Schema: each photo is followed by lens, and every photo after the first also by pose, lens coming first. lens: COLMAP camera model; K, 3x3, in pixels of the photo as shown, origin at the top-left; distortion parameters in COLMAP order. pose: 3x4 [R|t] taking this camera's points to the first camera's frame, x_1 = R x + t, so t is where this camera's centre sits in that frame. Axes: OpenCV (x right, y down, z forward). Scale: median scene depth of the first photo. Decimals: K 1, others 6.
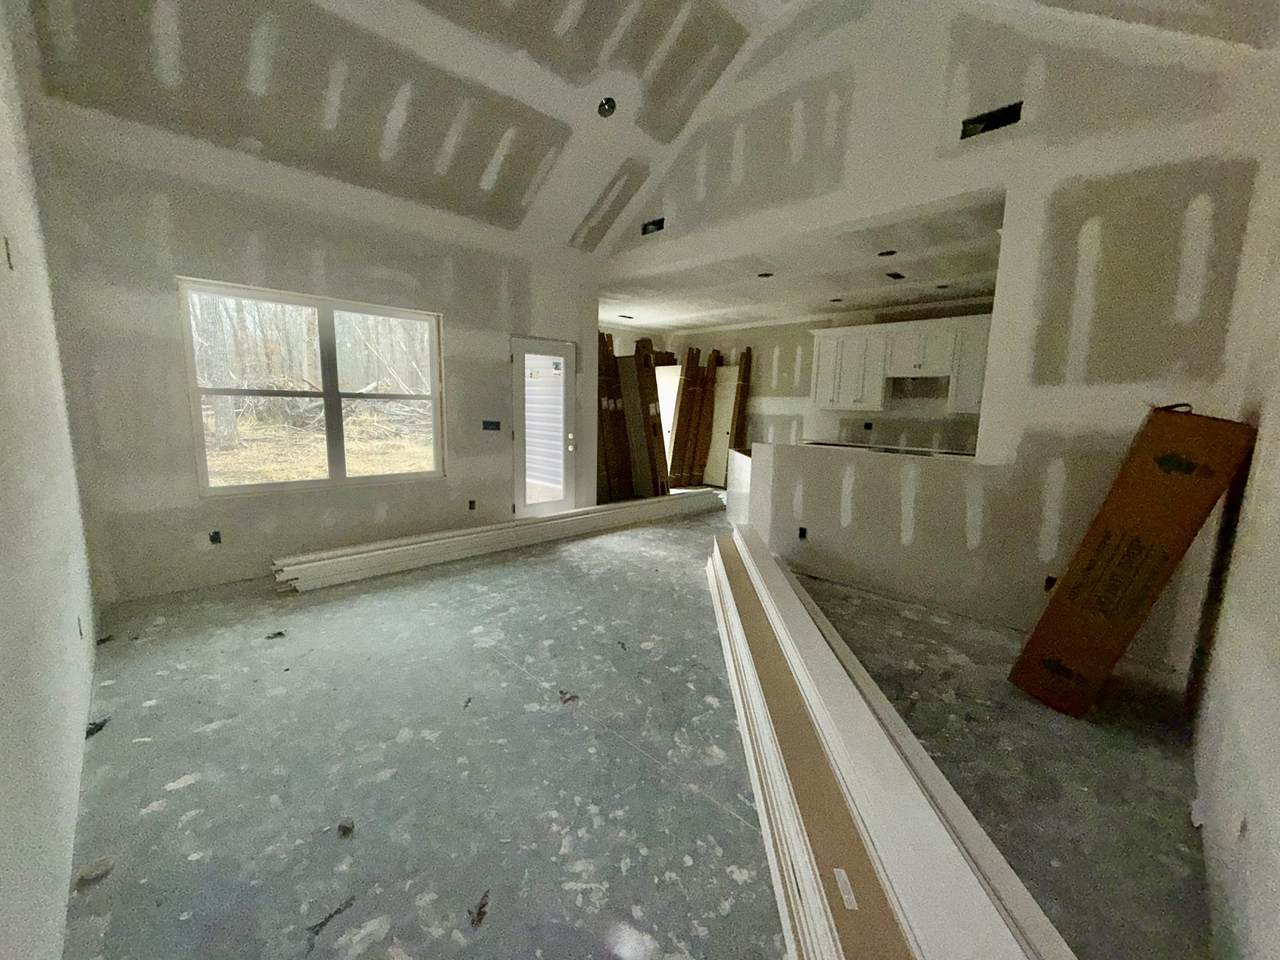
lens RADIAL K [[509.5, 0, 636.7], [0, 509.5, 482.0], [0, 0, 1]] dist [0.000054, 0.000488]
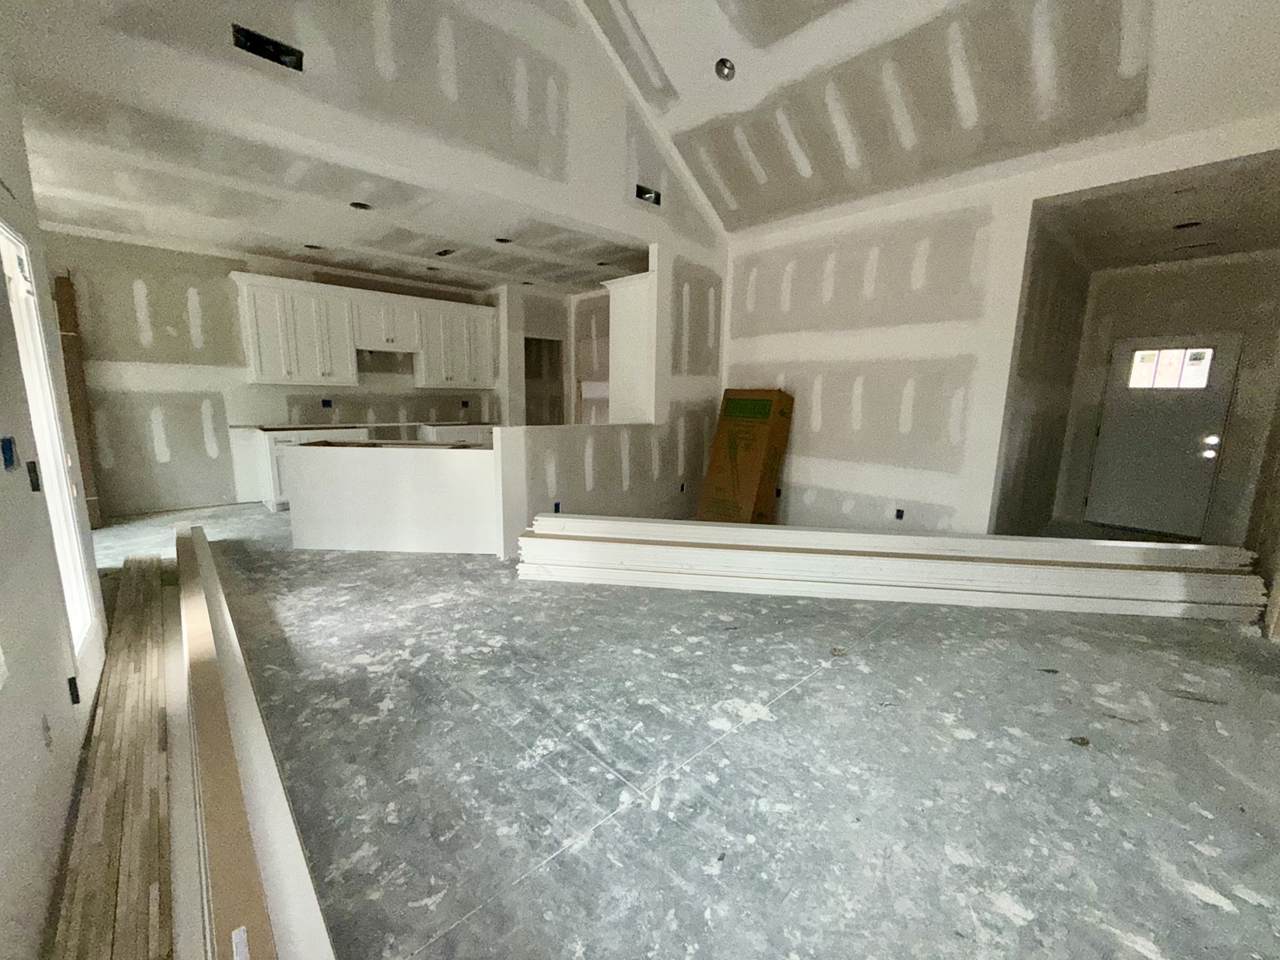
lens RADIAL K [[509.5, 0, 636.7], [0, 509.5, 482.0], [0, 0, 1]] dist [0.000054, 0.000488]
pose [[0.039099, -0.191598, 0.980694, -0.759006], [0.128955, 0.974205, 0.185189, -0.138142], [-0.990879, 0.119225, 0.062798, 0.843571]]
